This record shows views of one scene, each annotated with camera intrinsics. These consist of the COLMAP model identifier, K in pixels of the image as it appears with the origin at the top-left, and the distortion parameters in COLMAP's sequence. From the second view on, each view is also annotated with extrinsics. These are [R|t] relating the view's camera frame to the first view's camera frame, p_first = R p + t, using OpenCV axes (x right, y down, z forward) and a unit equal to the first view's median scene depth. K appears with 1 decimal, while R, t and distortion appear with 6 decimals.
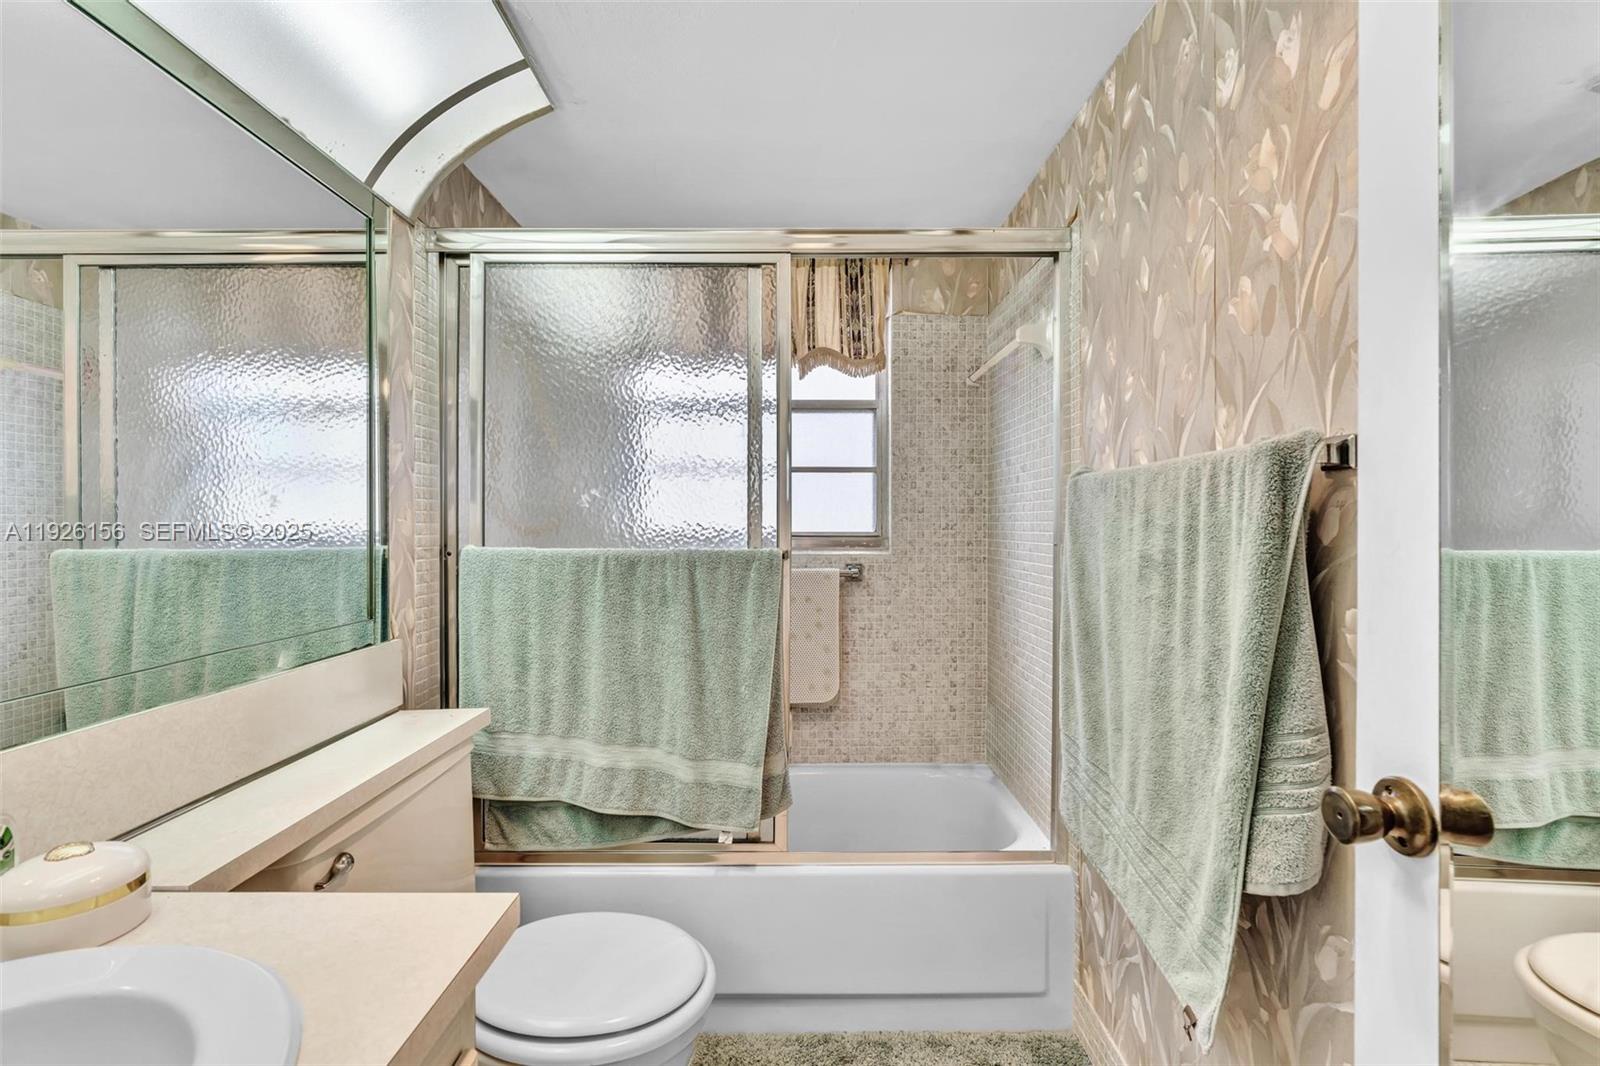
lens RADIAL K [[721.6, 0, 793.1], [0, 721.6, 525.2], [0, 0, 1]] dist [-0.003613, 0.000828]
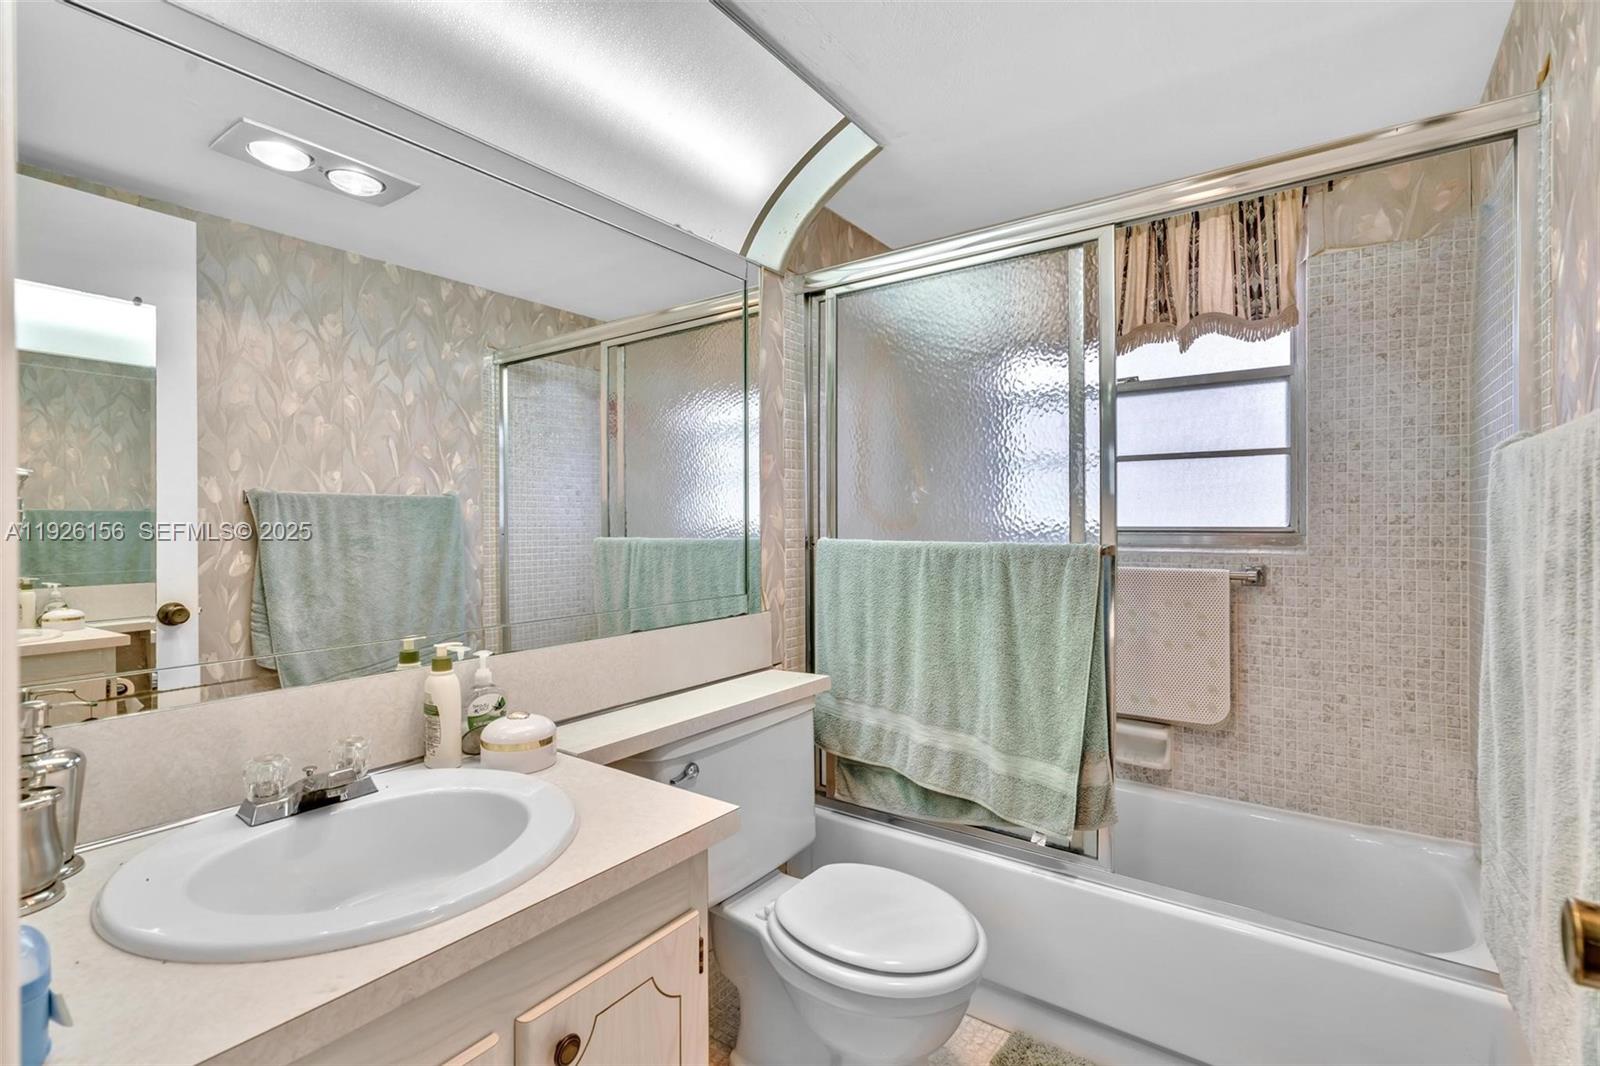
lens RADIAL K [[735.5, 0, 798.4], [0, 735.5, 519.1], [0, 0, 1]] dist [-0.002430, 0.002075]
pose [[0.807254, -0.005056, -0.590182, 0.226678], [0.003403, 0.999987, -0.003912, 0.002732], [0.590194, 0.001149, 0.807261, 0.002923]]
